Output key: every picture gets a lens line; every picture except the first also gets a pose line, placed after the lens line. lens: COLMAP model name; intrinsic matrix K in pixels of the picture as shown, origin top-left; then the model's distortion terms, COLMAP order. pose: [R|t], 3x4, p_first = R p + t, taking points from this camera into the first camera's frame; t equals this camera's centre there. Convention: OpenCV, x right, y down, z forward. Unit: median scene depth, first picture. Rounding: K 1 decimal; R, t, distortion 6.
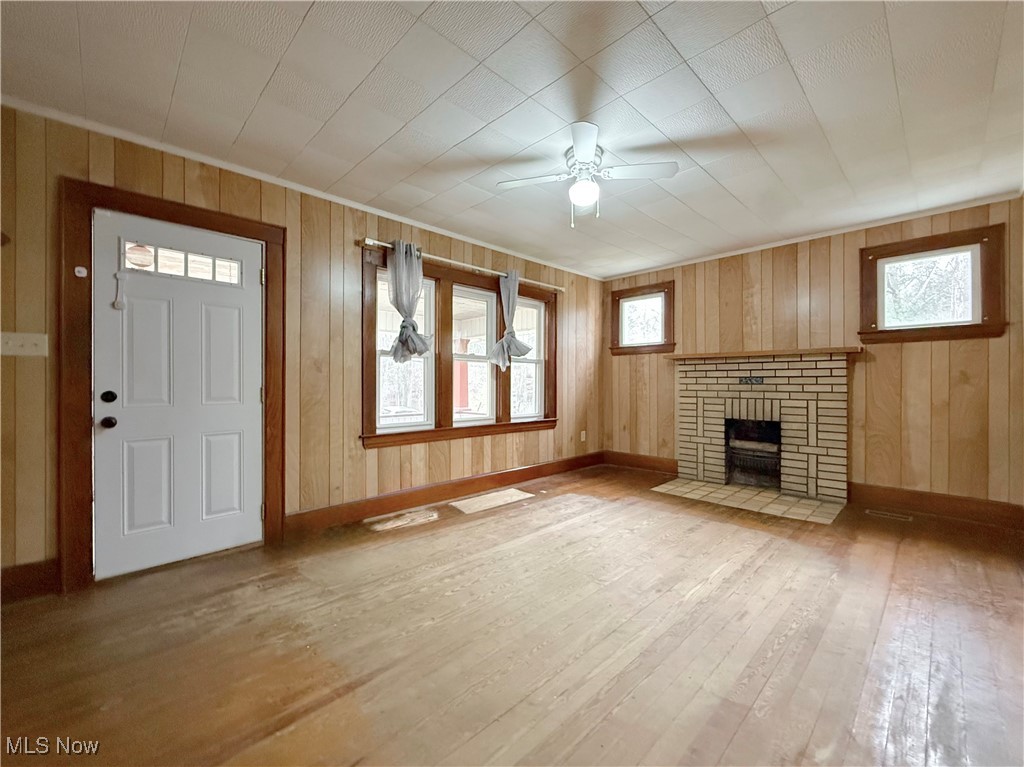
lens RADIAL K [[420.4, 0, 512.0], [0, 420.4, 383.5], [0, 0, 1]] dist [-0.000156, -0.000174]
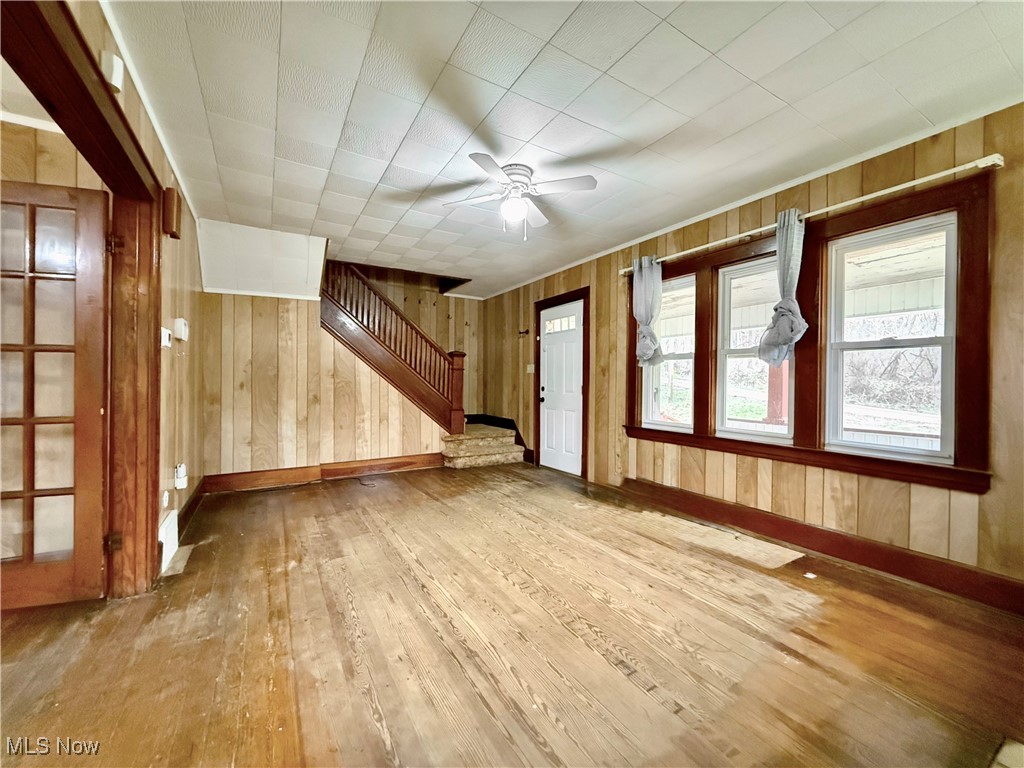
lens RADIAL K [[407.2, 0, 509.9], [0, 407.2, 382.2], [0, 0, 1]] dist [-0.000666, 0.000082]
pose [[-0.228859, -0.001034, -0.973459, 0.773872], [-0.007770, 0.999970, 0.000764, -0.003439], [0.973428, 0.007738, -0.228860, 0.791691]]
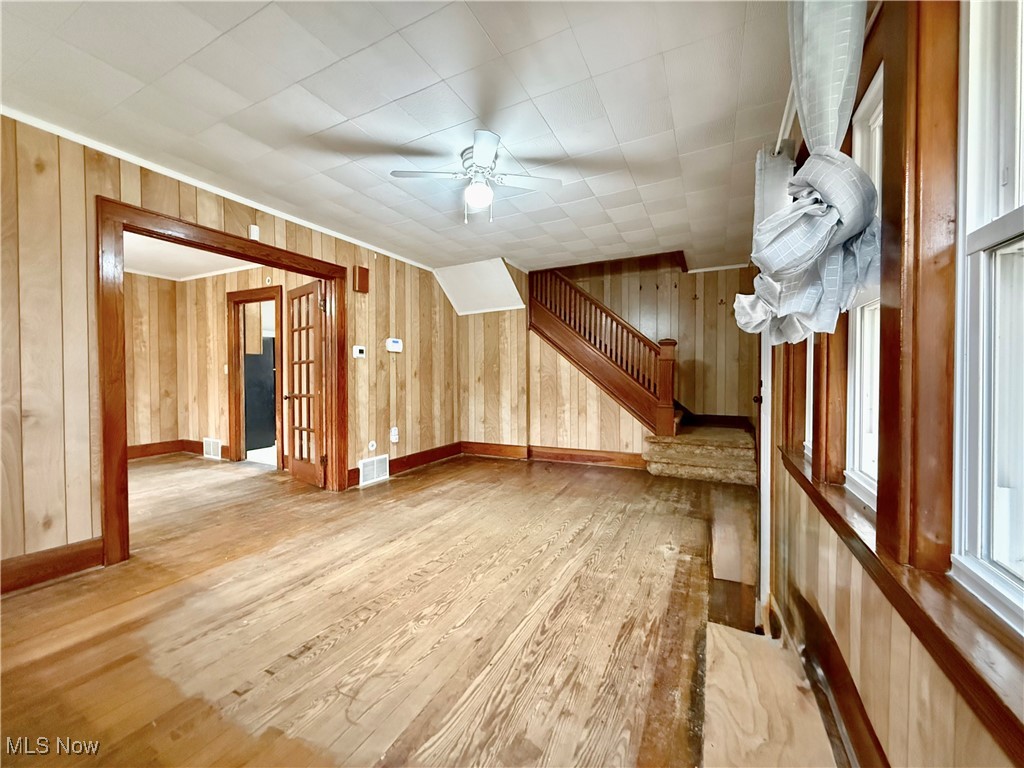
lens RADIAL K [[407.2, 0, 509.9], [0, 407.2, 382.2], [0, 0, 1]] dist [-0.000666, 0.000082]
pose [[-0.945102, 0.009216, -0.326645, 0.279523], [0.003697, 0.999840, 0.017514, -0.003499], [0.326754, 0.015345, -0.944985, 1.278317]]
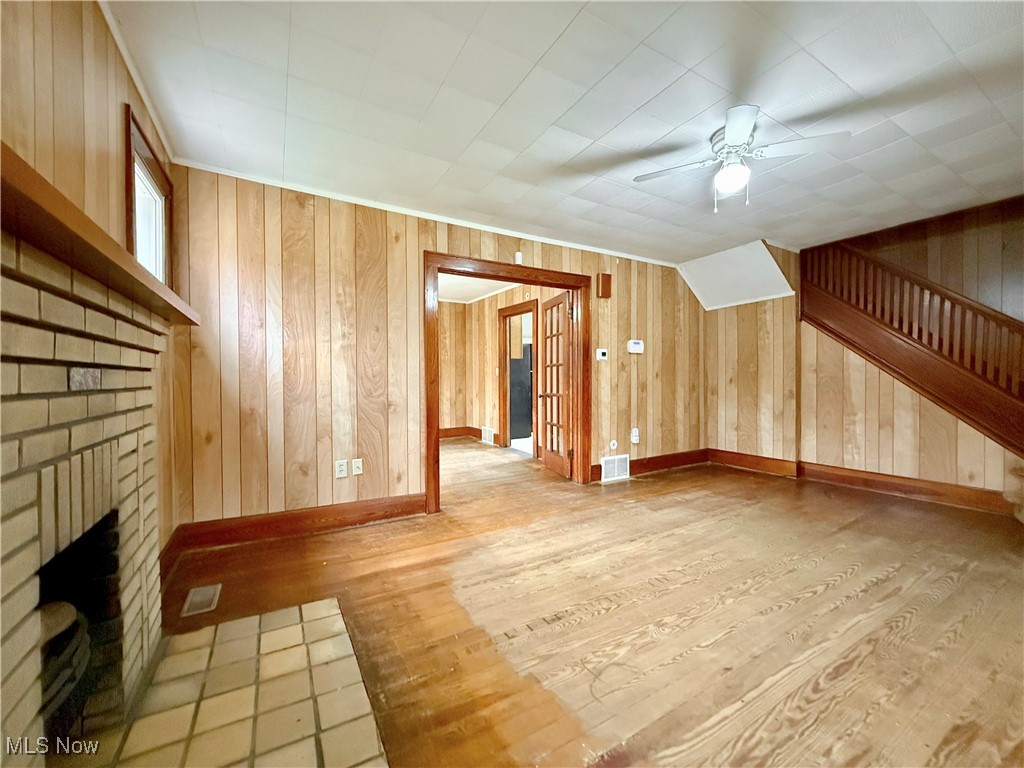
lens RADIAL K [[407.2, 0, 509.9], [0, 407.2, 382.2], [0, 0, 1]] dist [-0.000666, 0.000082]
pose [[-0.971080, 0.002958, 0.238735, 0.282117], [0.006717, 0.999866, 0.014935, -0.007901], [-0.238659, 0.016107, -0.970970, 1.292469]]
